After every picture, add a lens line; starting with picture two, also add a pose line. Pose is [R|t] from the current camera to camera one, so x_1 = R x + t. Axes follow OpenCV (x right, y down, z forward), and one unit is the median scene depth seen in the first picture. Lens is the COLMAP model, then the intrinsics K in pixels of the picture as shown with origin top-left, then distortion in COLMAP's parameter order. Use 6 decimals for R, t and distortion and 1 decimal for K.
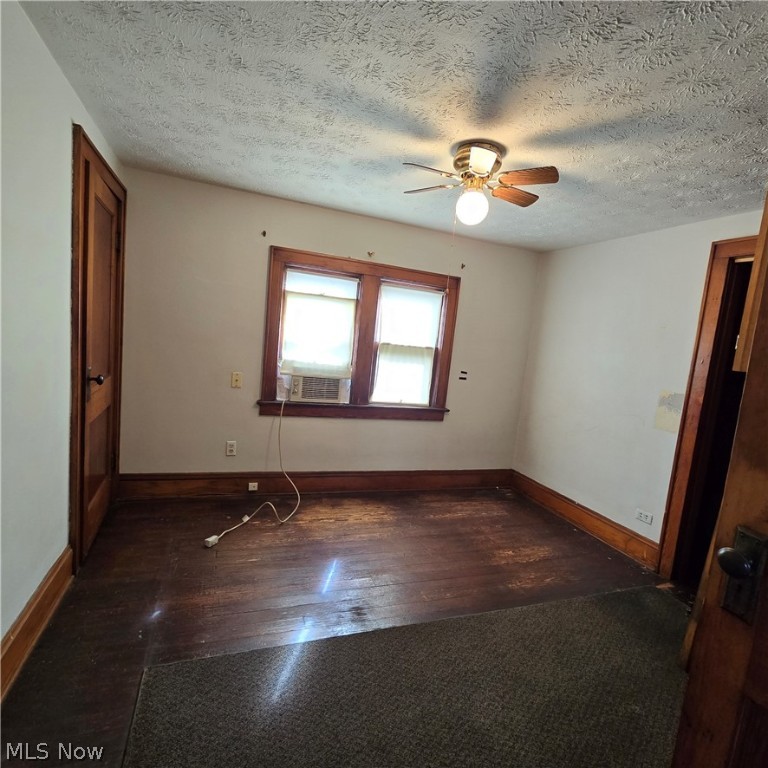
lens RADIAL K [[422.1, 0, 384.0], [0, 422.1, 384.0], [0, 0, 1]] dist [-0.001416, -0.000666]
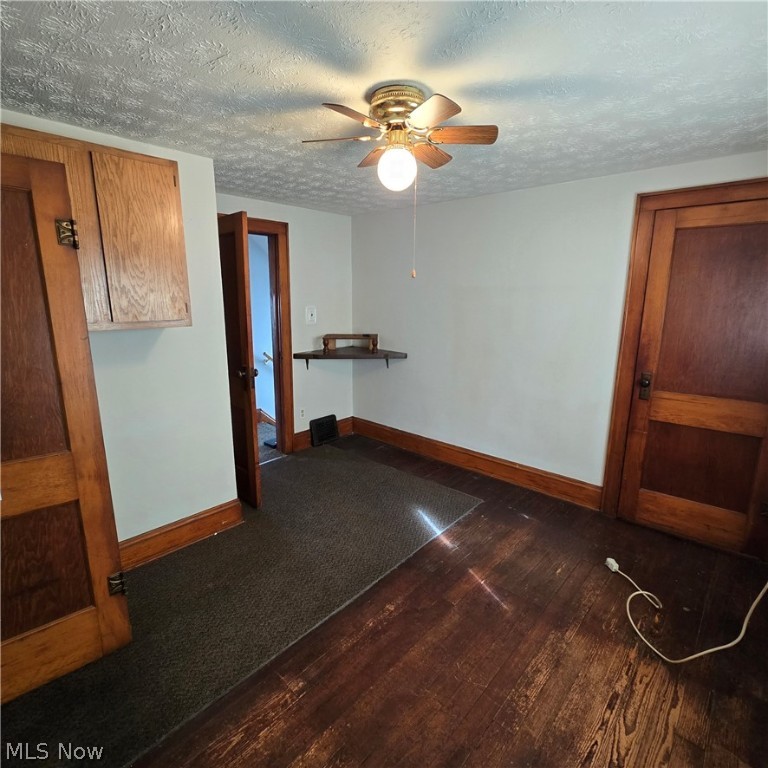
lens RADIAL K [[422.1, 0, 384.0], [0, 422.1, 384.0], [0, 0, 1]] dist [-0.001416, -0.000666]
pose [[-0.883216, -0.007666, -0.468903, 0.435022], [-0.144238, 0.955840, 0.256058, -0.162305], [0.446233, 0.293788, -0.845319, 1.291131]]
